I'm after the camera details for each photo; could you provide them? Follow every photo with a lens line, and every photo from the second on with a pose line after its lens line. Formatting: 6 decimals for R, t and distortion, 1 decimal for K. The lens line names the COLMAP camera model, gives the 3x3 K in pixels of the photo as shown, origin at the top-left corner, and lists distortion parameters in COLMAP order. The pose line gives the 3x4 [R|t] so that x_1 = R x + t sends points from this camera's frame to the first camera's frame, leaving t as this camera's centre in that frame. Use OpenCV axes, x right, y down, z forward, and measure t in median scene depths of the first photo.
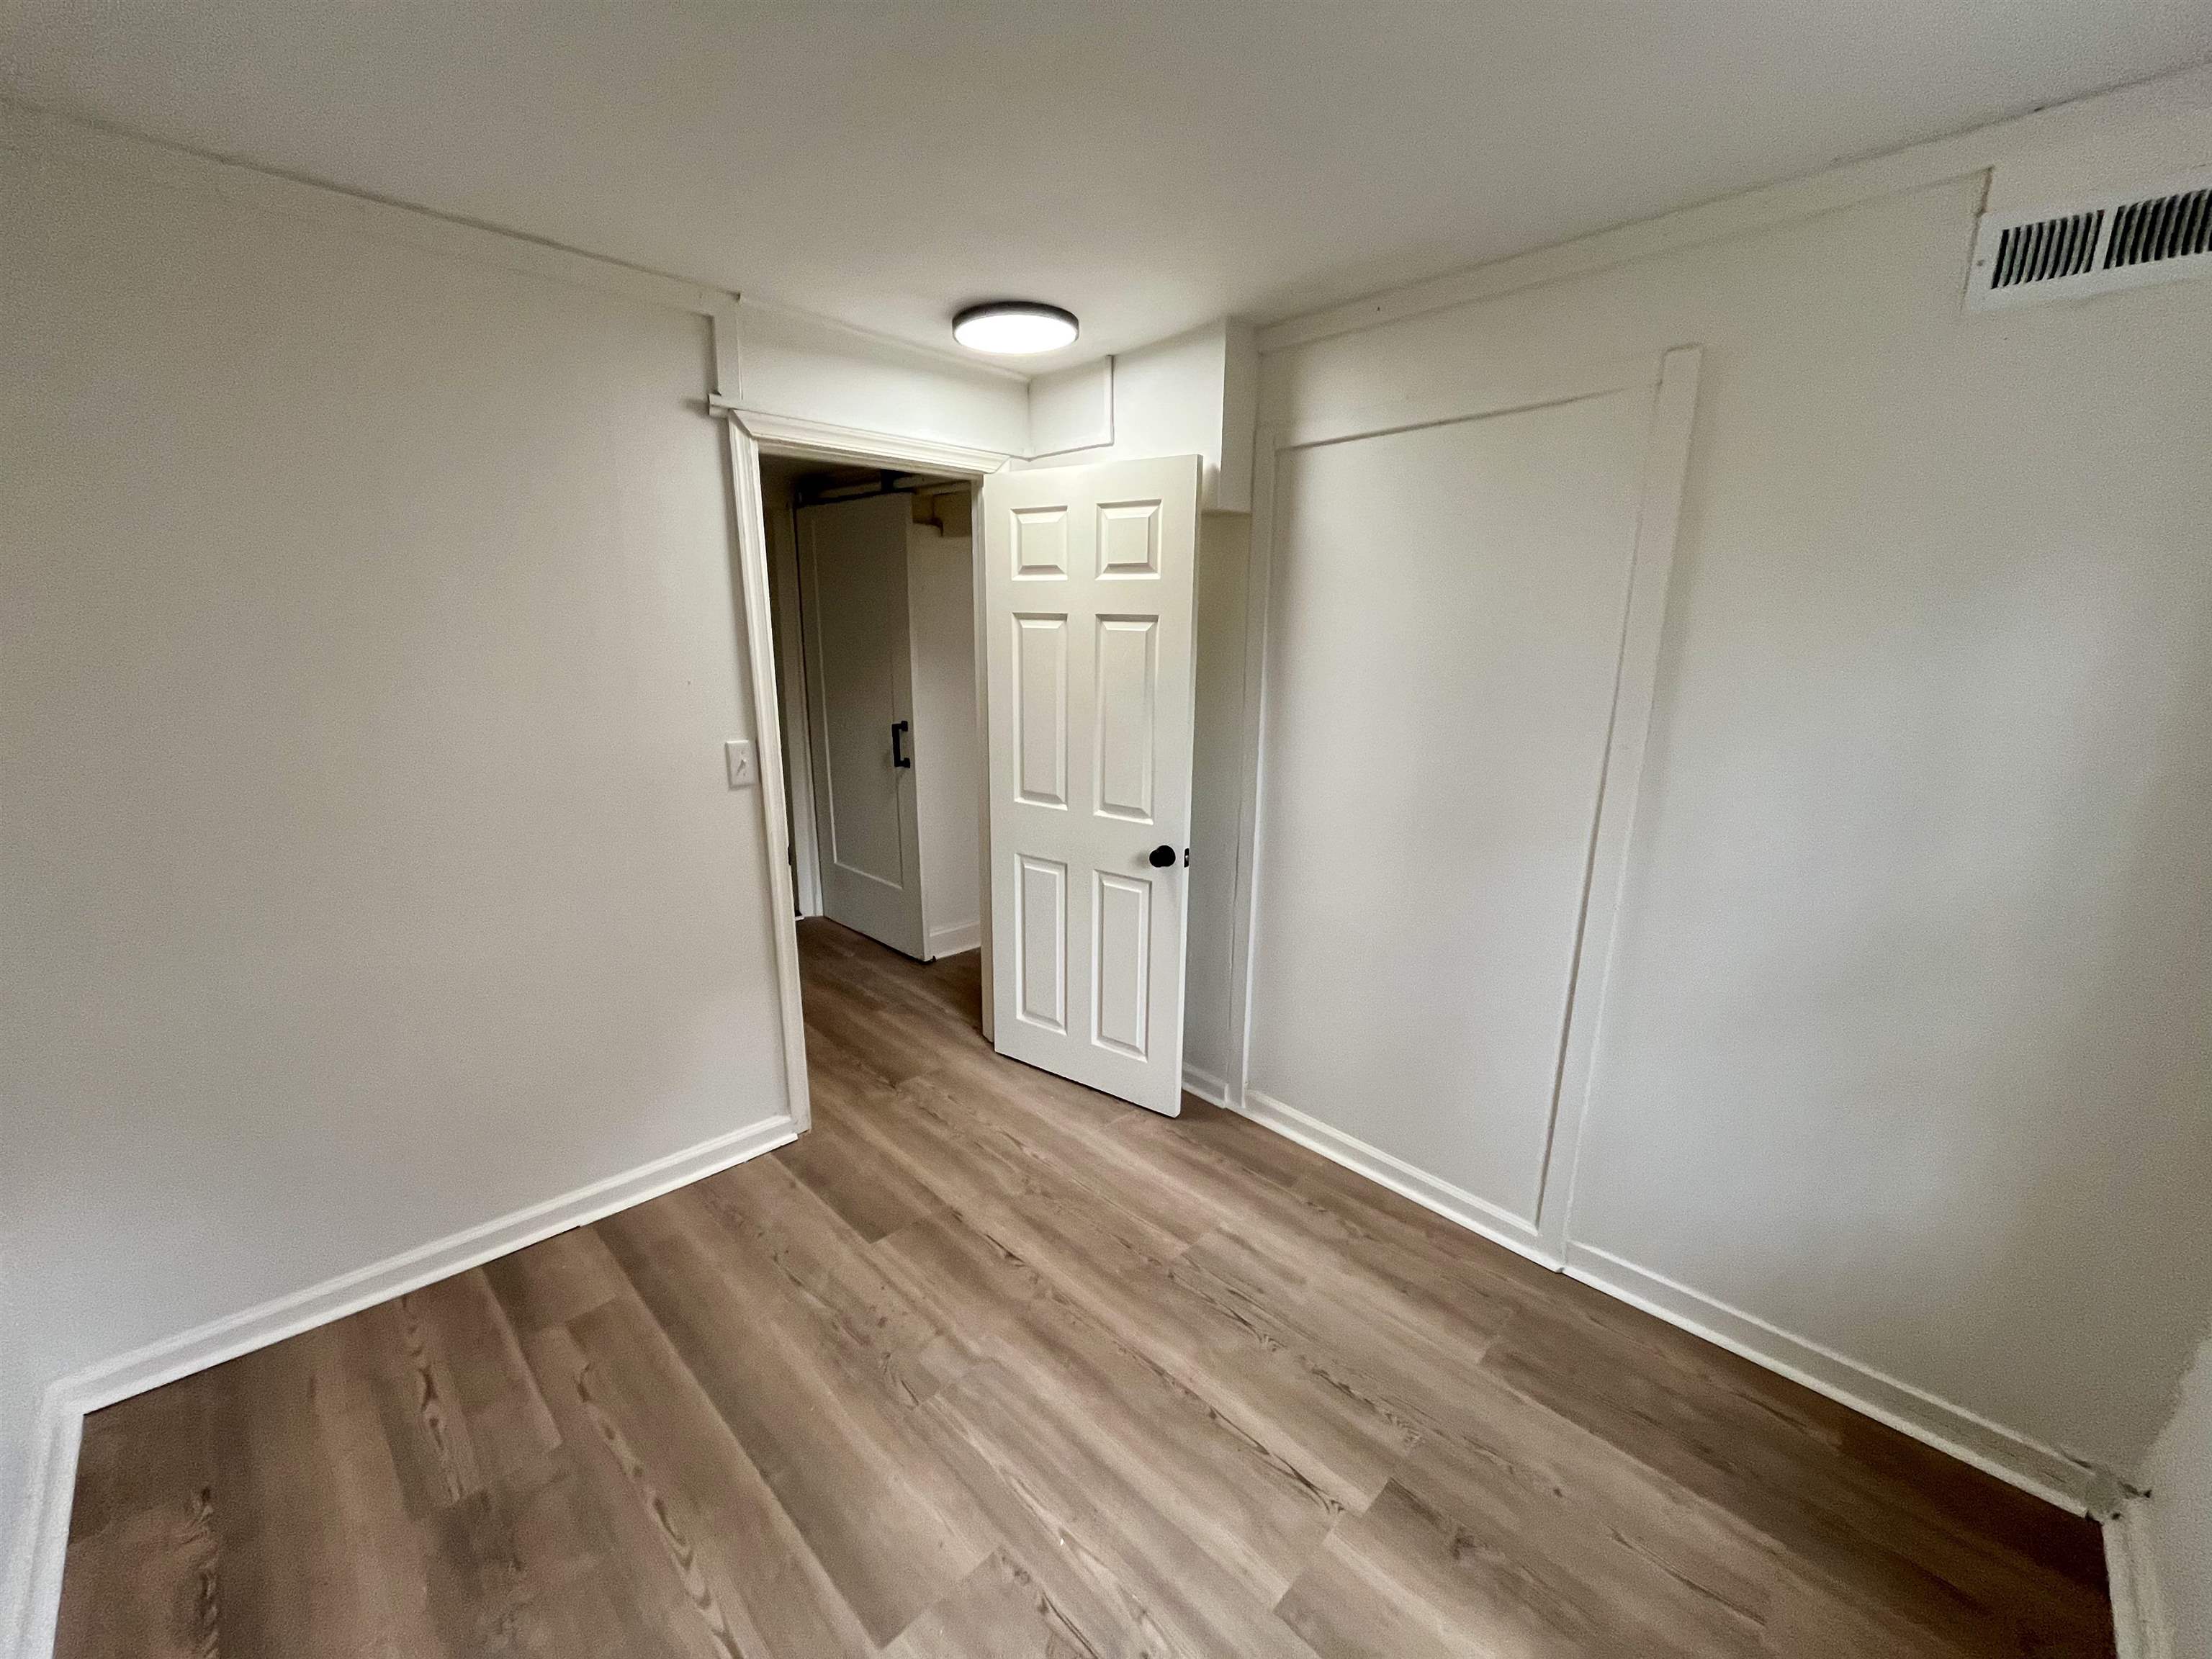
lens RADIAL K [[894.5, 0, 1107.5], [0, 894.5, 832.6], [0, 0, 1]] dist [0.000622, 0.000050]
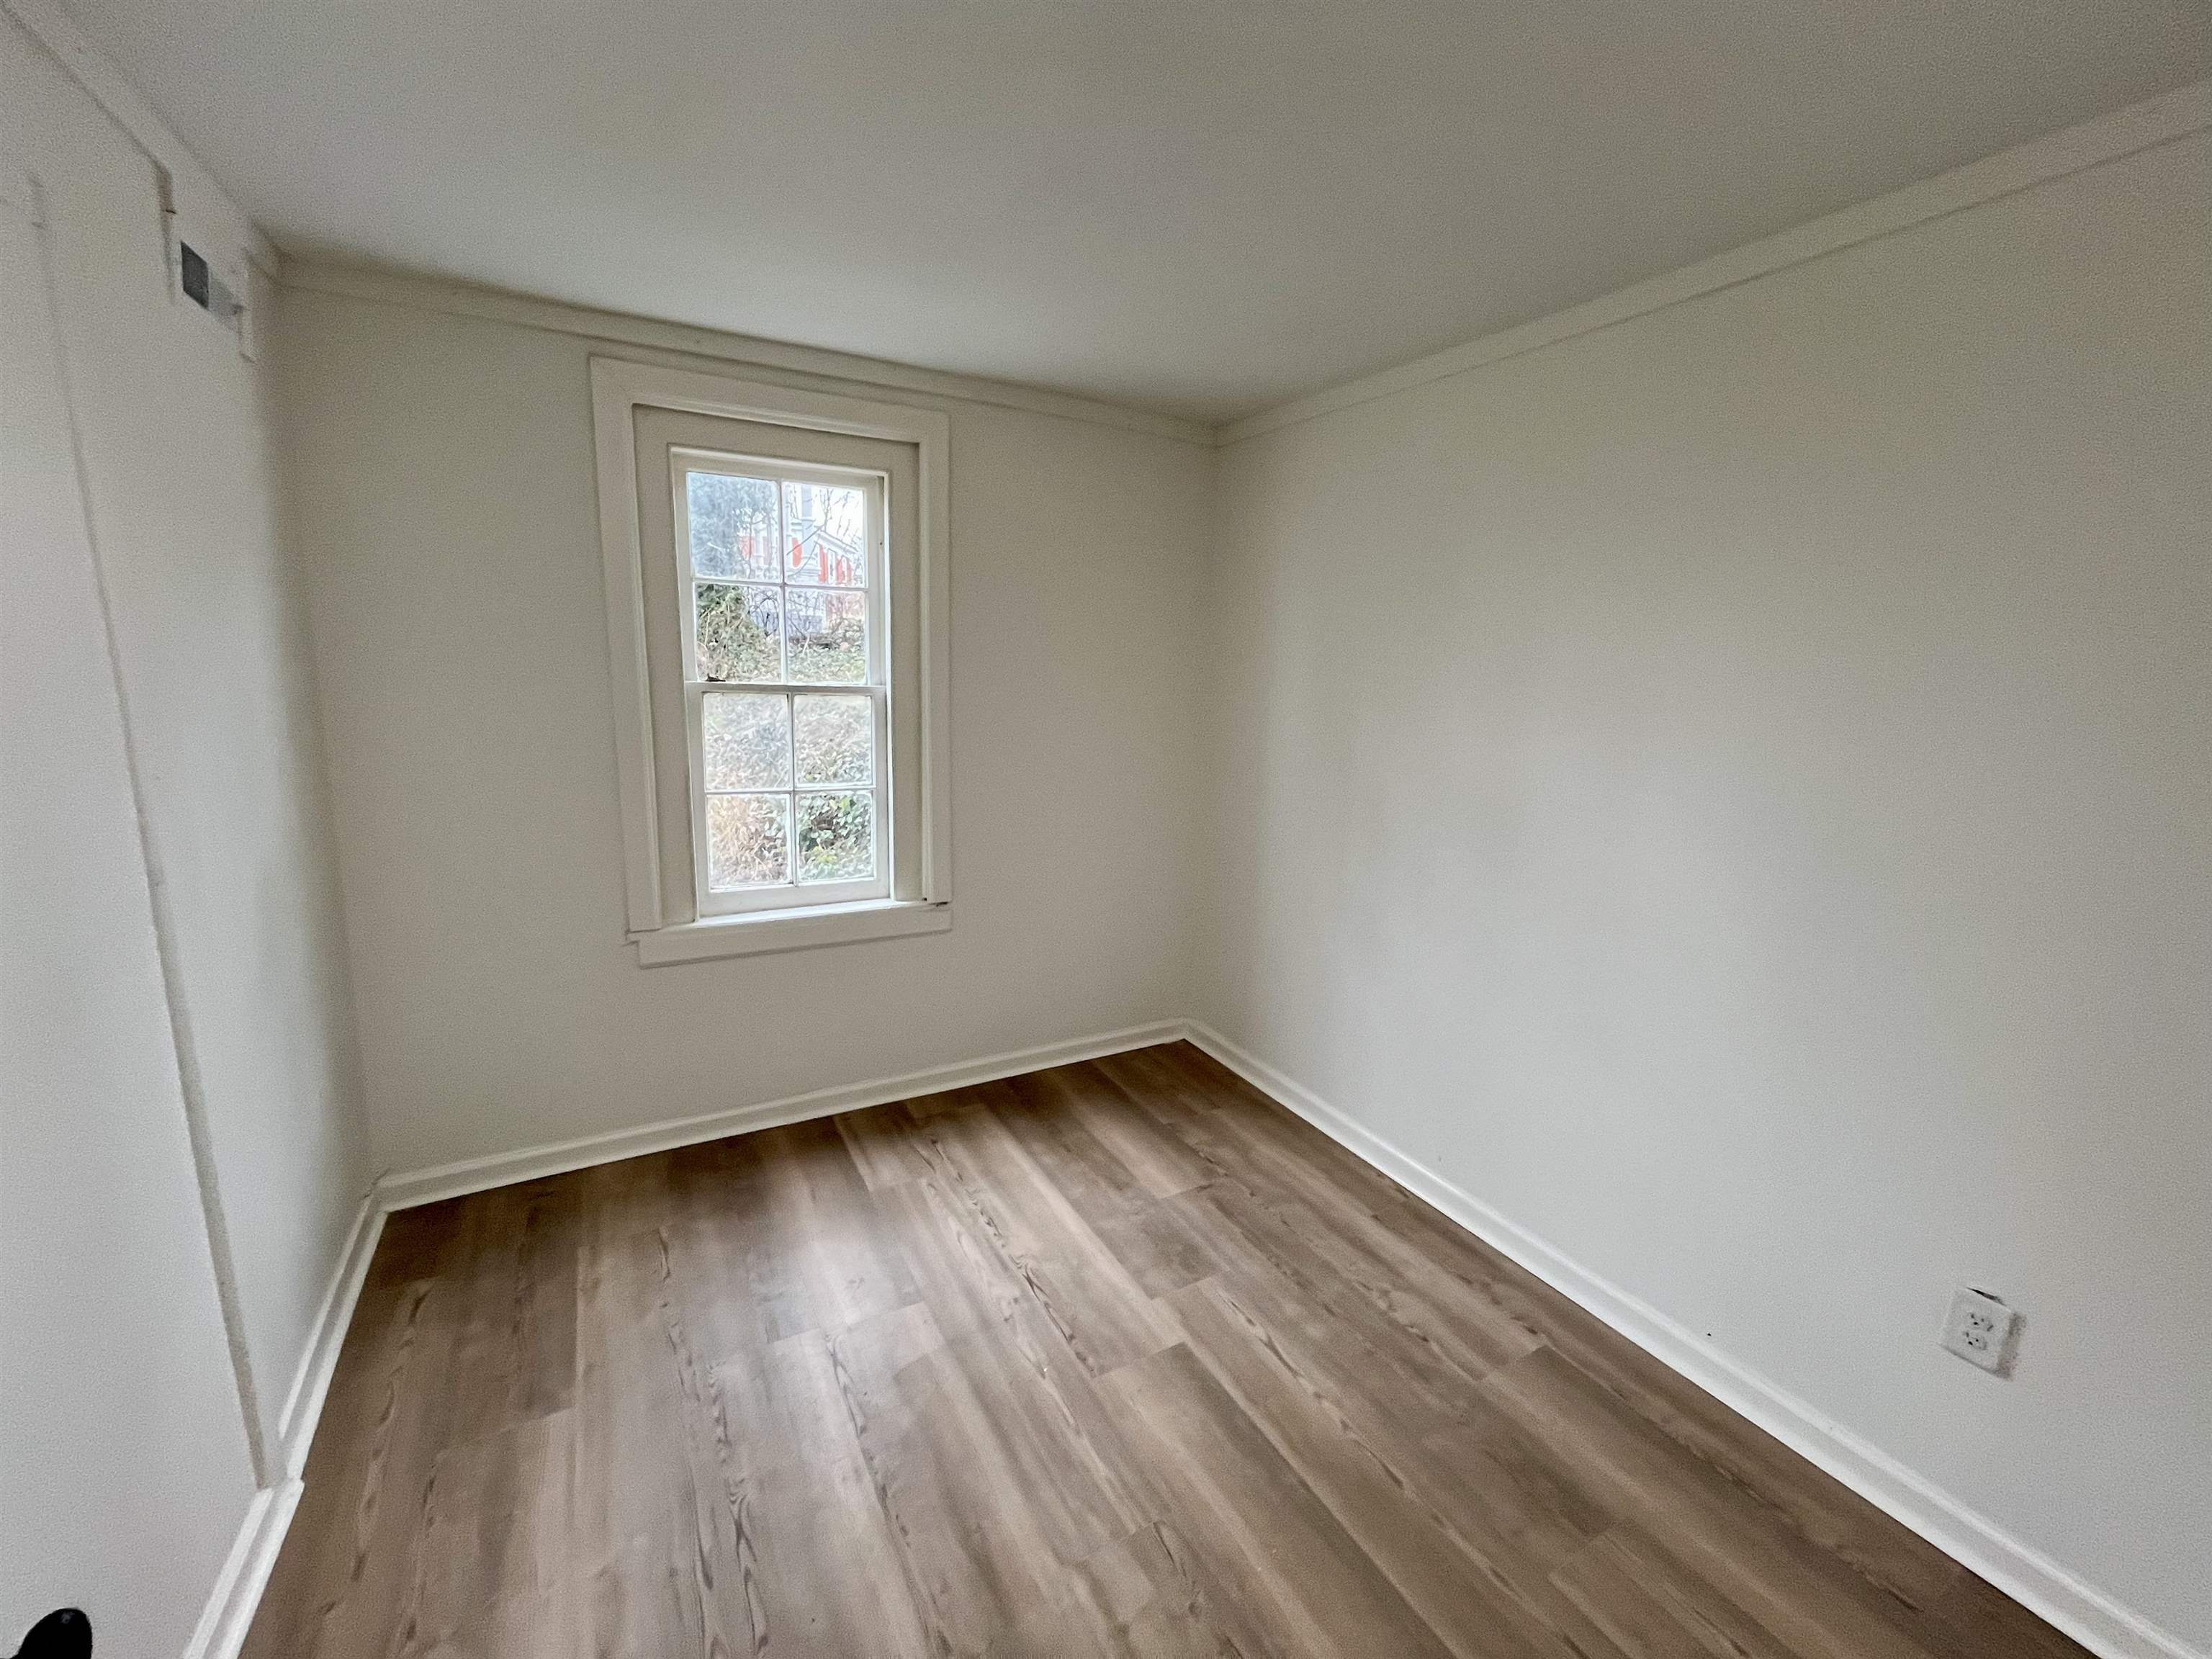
lens RADIAL K [[894.5, 0, 1108.6], [0, 894.5, 829.6], [0, 0, 1]] dist [0.000622, 0.000050]
pose [[-0.961735, -0.092154, 0.258020, -0.347355], [0.023218, 0.910938, 0.411890, -0.365554], [-0.272997, 0.402120, -0.873941, 1.578056]]
